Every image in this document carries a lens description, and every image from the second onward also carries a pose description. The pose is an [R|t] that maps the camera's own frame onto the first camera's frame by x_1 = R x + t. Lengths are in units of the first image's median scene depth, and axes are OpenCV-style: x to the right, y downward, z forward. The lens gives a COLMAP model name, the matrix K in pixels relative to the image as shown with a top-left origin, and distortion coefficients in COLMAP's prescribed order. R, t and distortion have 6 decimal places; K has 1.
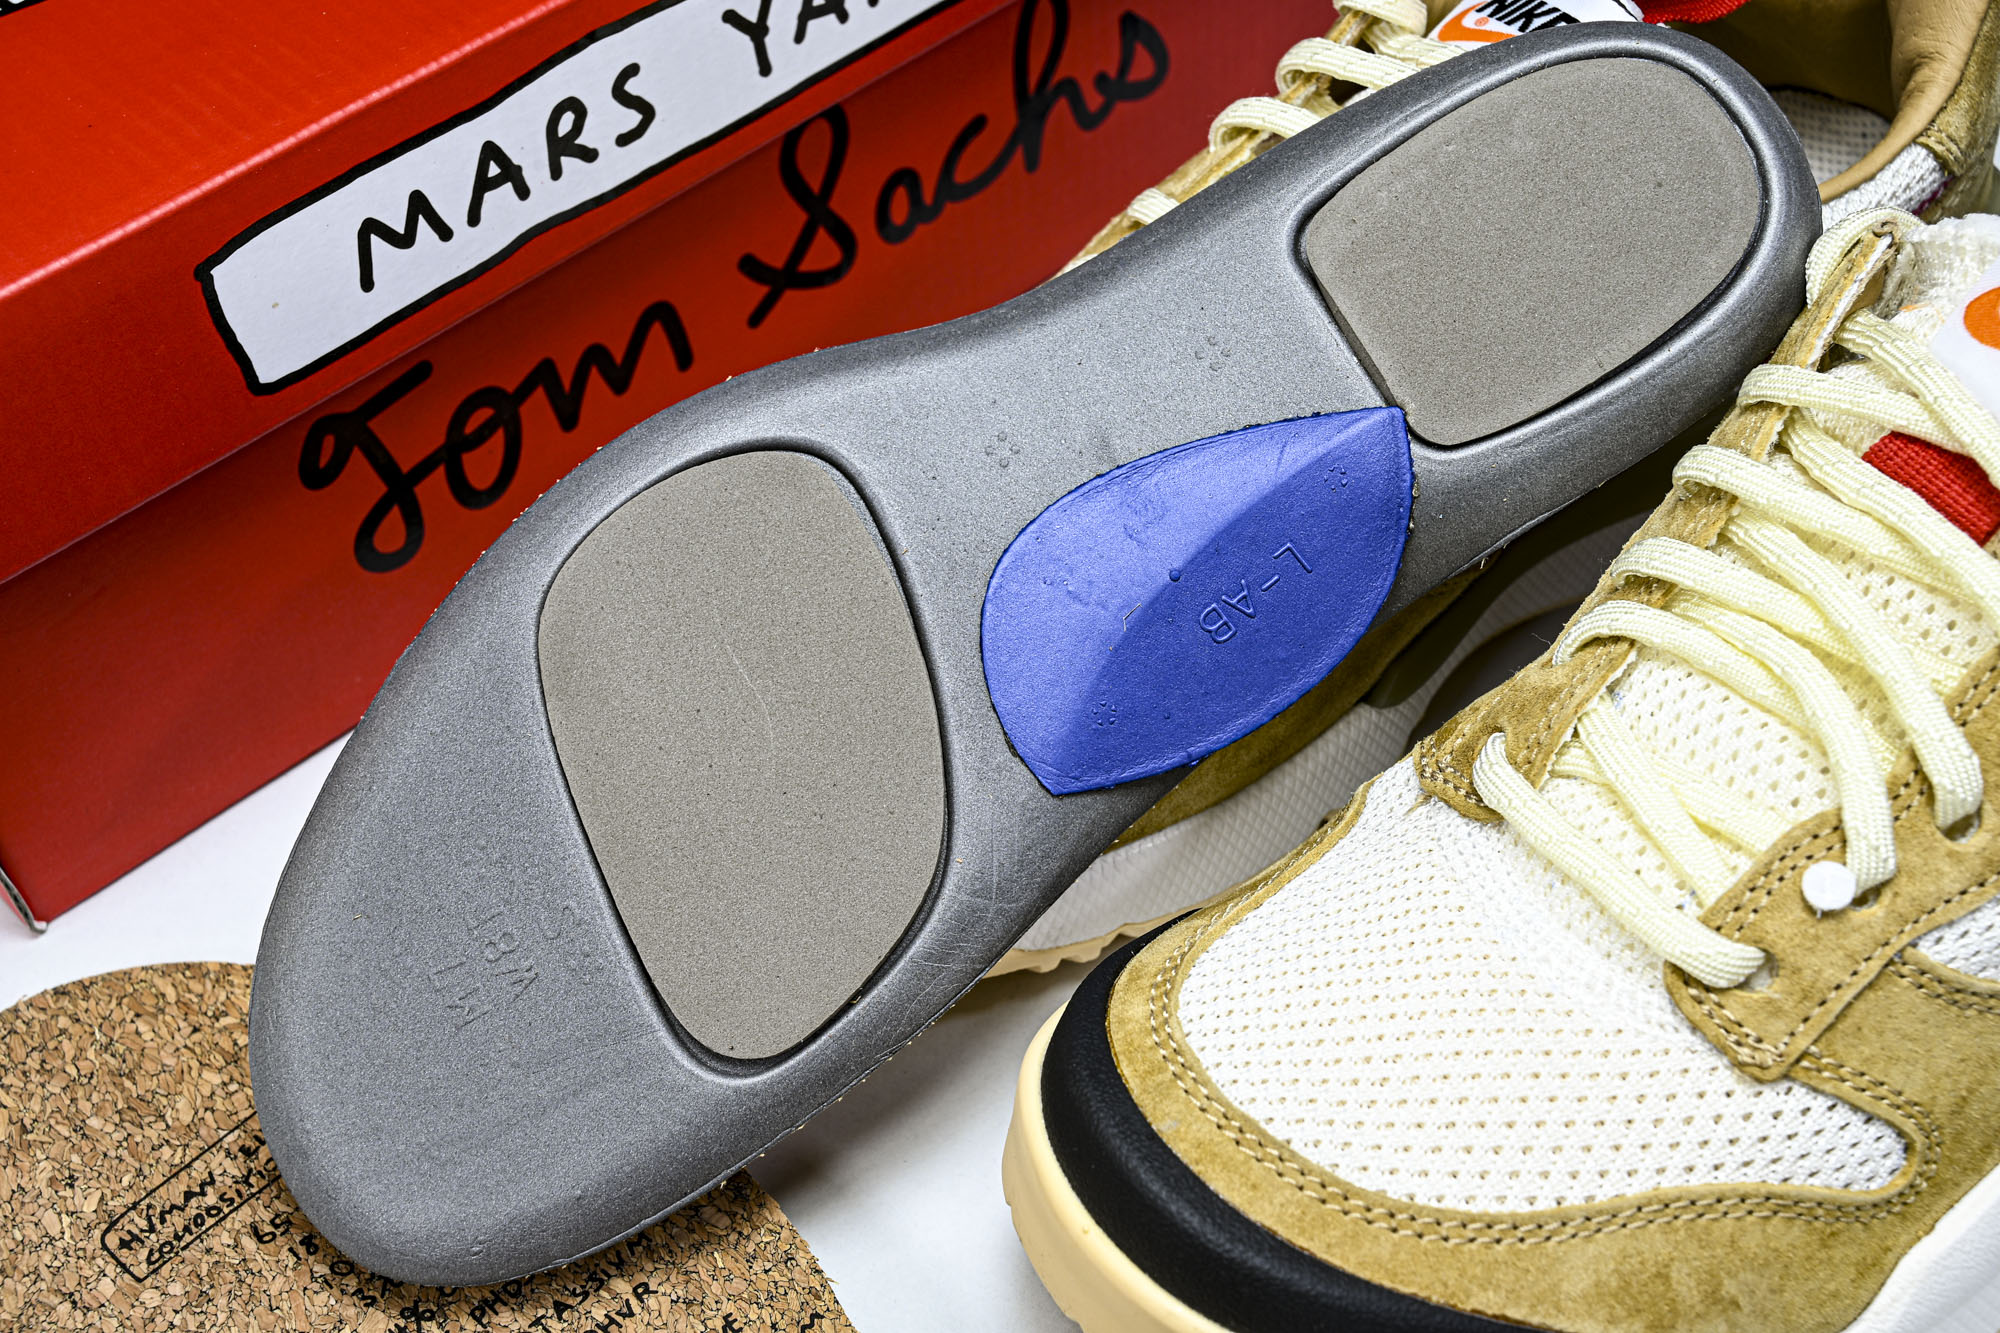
lens RADIAL K [[2714.5, 0, 1005.2], [0, 2714.5, 715.3], [0, 0, 1]] dist [-0.021449, 0.002253]
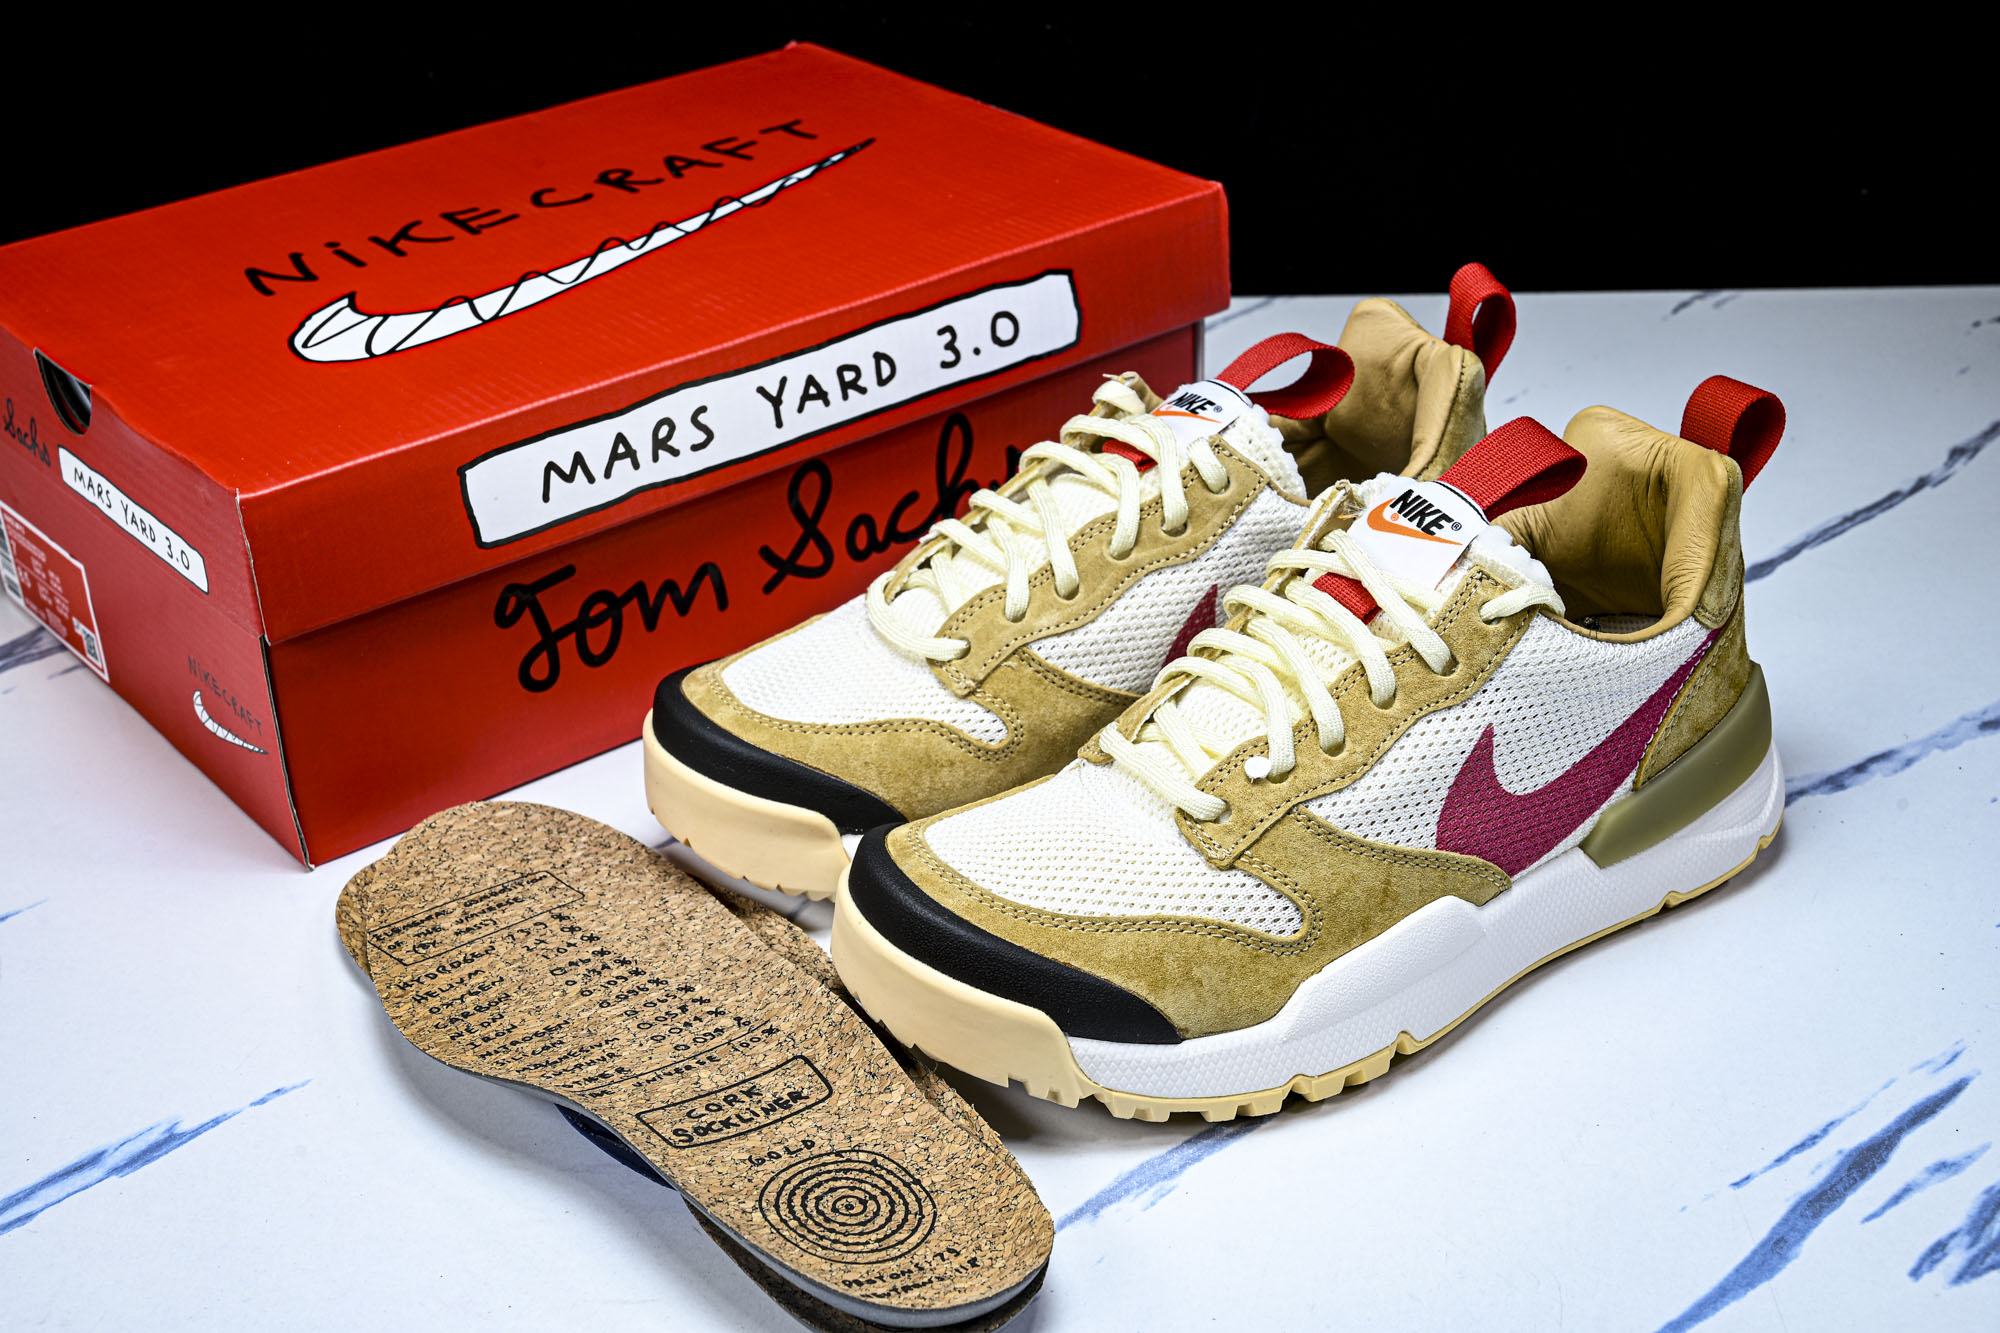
lens RADIAL K [[2714.5, 0, 1005.2], [0, 2714.5, 715.3], [0, 0, 1]] dist [-0.021449, 0.002253]
pose [[0.996123, 0.060019, -0.064310, 0.240284], [-0.076351, 0.952986, -0.293237, 0.589489], [0.043686, 0.297010, 0.953874, -0.830500]]
